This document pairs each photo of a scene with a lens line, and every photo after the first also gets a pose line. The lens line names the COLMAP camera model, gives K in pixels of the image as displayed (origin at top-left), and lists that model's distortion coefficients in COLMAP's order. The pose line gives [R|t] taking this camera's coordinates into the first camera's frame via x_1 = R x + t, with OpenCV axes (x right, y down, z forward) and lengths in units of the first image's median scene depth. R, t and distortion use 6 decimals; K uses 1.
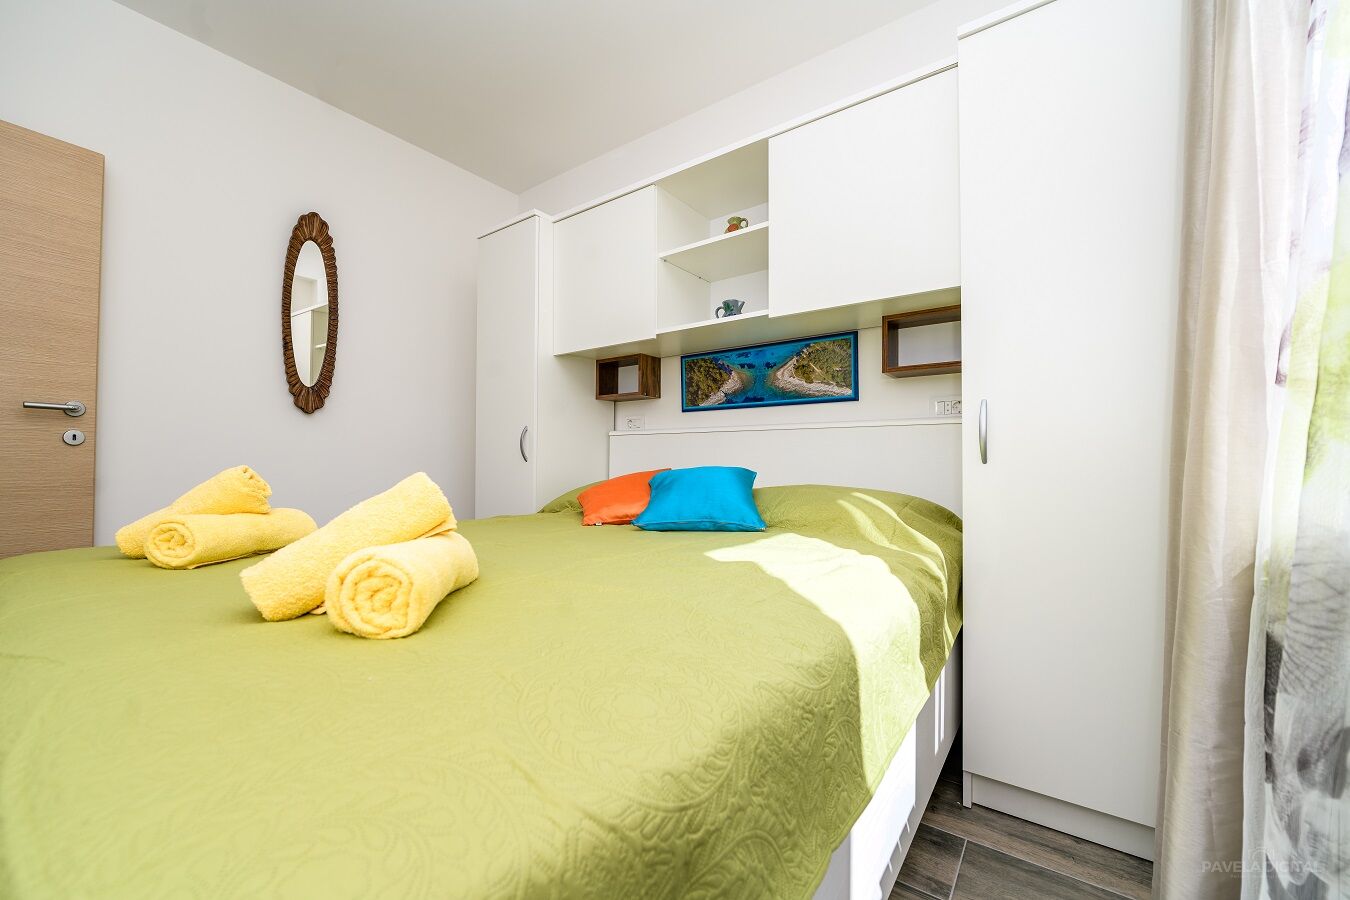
lens RADIAL K [[534.2, 0, 672.4], [0, 534.2, 452.0], [0, 0, 1]] dist [-0.008153, -0.001009]
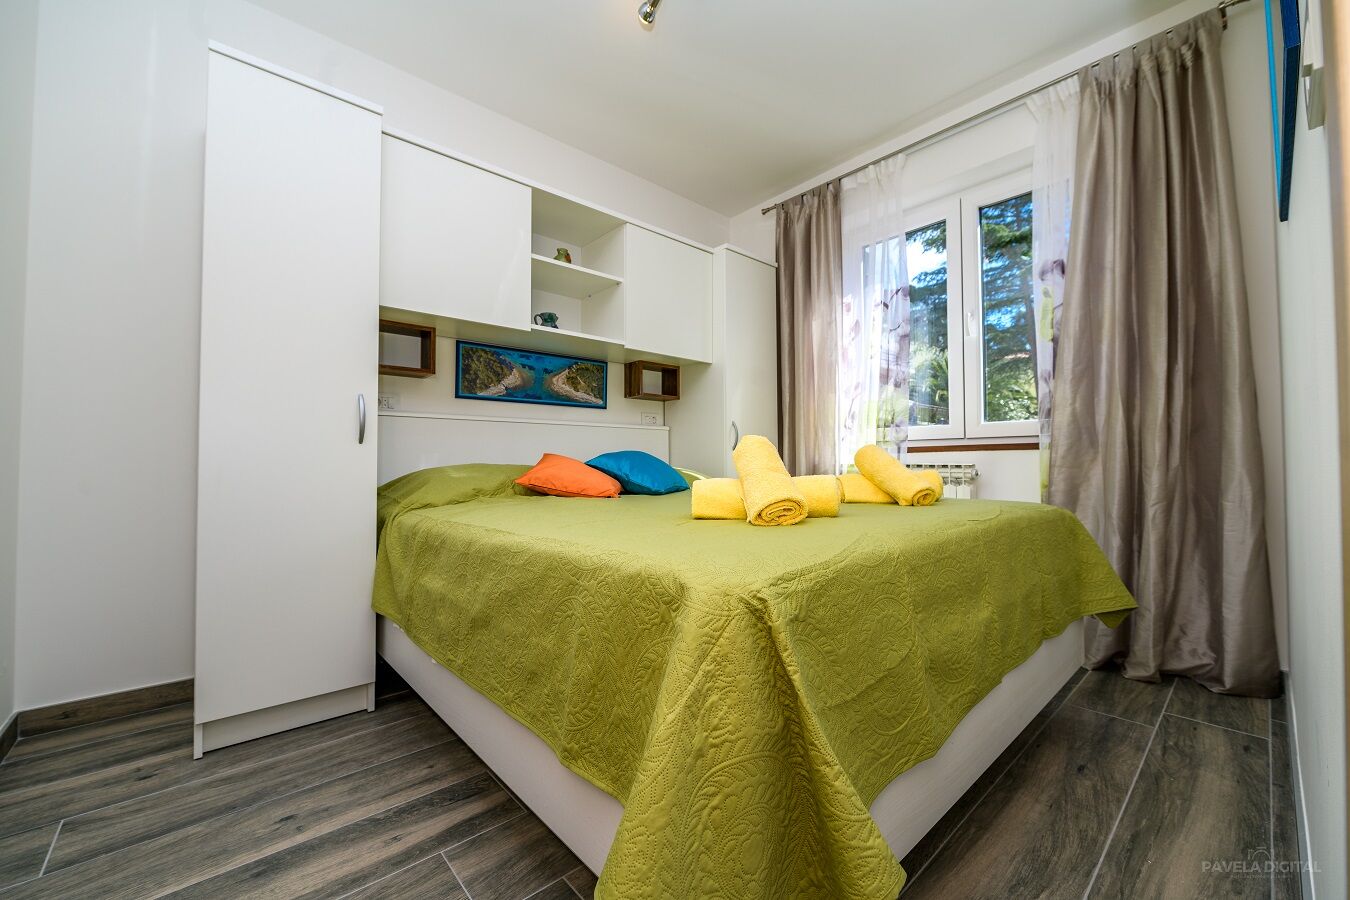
lens RADIAL K [[534.2, 0, 672.4], [0, 534.2, 452.0], [0, 0, 1]] dist [-0.008153, -0.001009]
pose [[0.206036, 0.025210, 0.978220, -0.942889], [-0.004384, 0.999682, -0.024840, 0.051464], [-0.978535, 0.000829, 0.206081, 0.464284]]
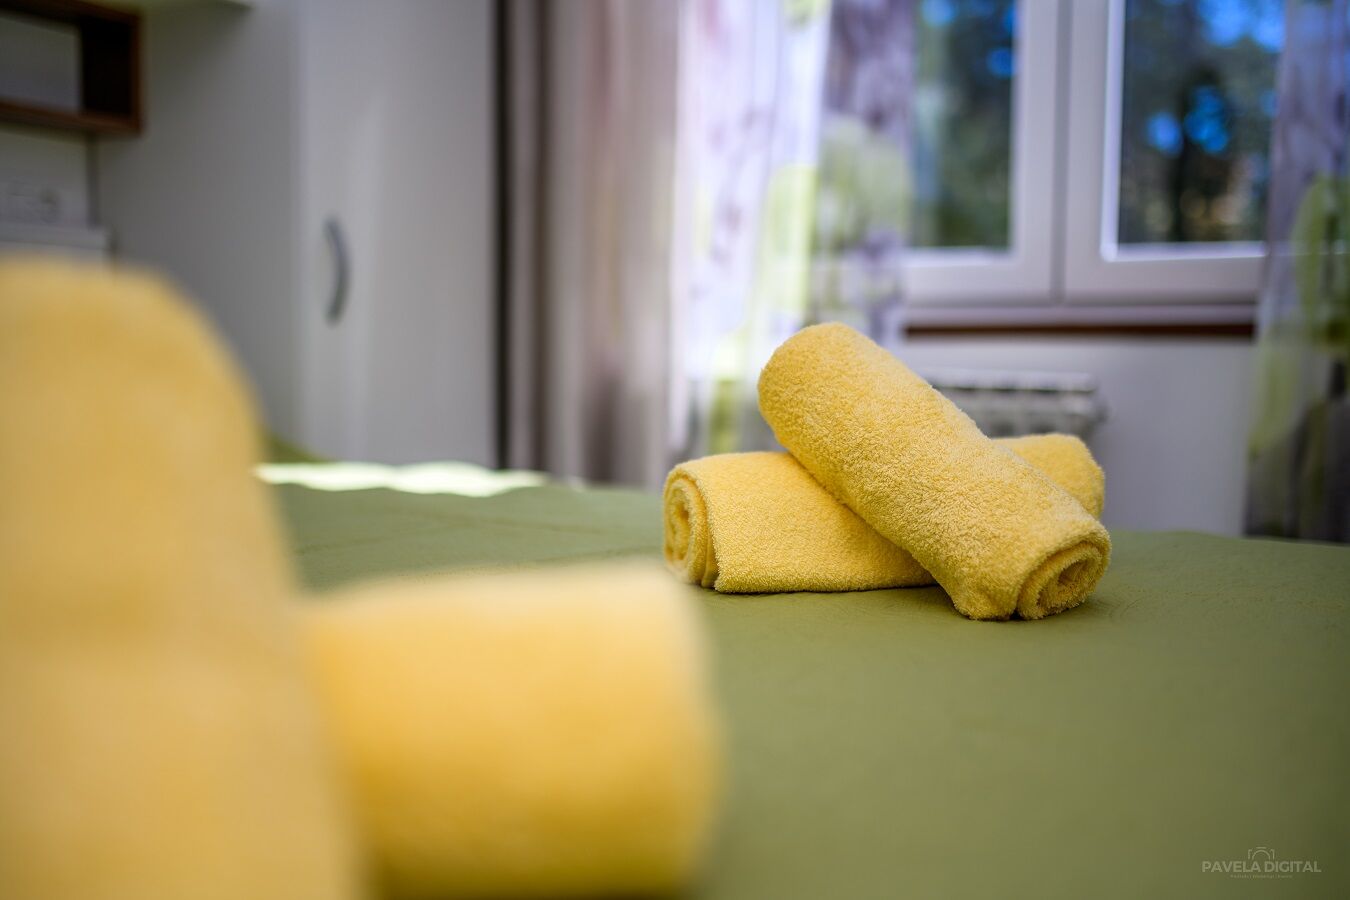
lens RADIAL K [[1362.8, 0, 675.0], [0, 1362.8, 450.0], [0, 0, 1]] dist [-0.075896, -0.002358]
pose [[-0.097551, -0.078219, 0.992152, -0.728968], [-0.018803, 0.996874, 0.076743, 0.036889], [-0.995053, -0.011169, -0.098717, 0.449229]]
